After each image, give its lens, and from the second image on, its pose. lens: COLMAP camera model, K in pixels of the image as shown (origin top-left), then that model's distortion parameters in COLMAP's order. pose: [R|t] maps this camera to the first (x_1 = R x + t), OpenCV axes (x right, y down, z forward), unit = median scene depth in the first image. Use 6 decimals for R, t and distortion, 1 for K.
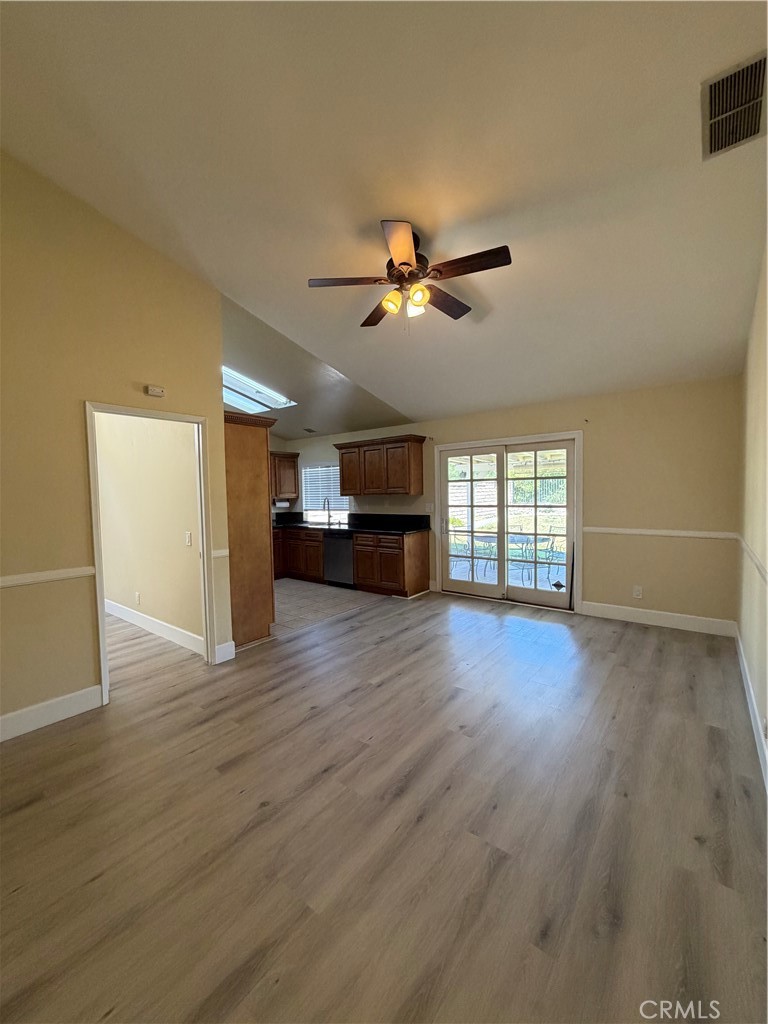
lens RADIAL K [[409.7, 0, 384.3], [0, 409.7, 512.7], [0, 0, 1]] dist [0.001646, -0.000186]
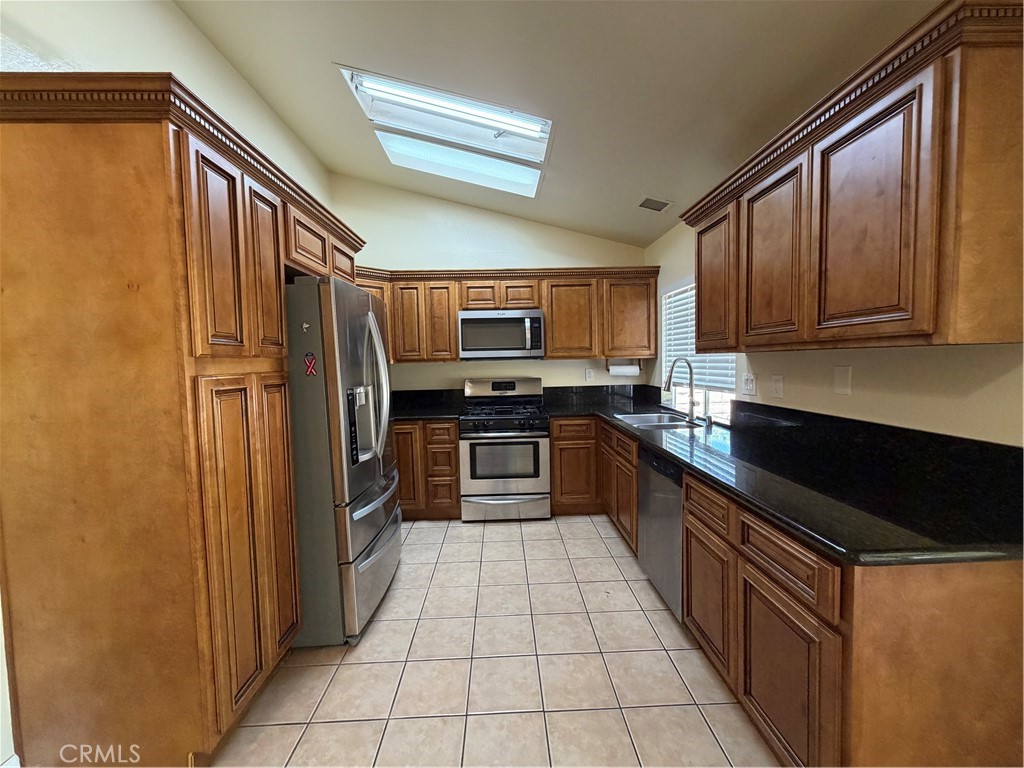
lens RADIAL K [[409.7, 0, 507.1], [0, 409.7, 385.0], [0, 0, 1]] dist [0.001646, -0.000186]
pose [[0.634656, 0.053927, -0.770911, 0.073429], [-0.030771, 0.998535, 0.044517, -0.023808], [0.772182, -0.004532, 0.635385, 0.651472]]
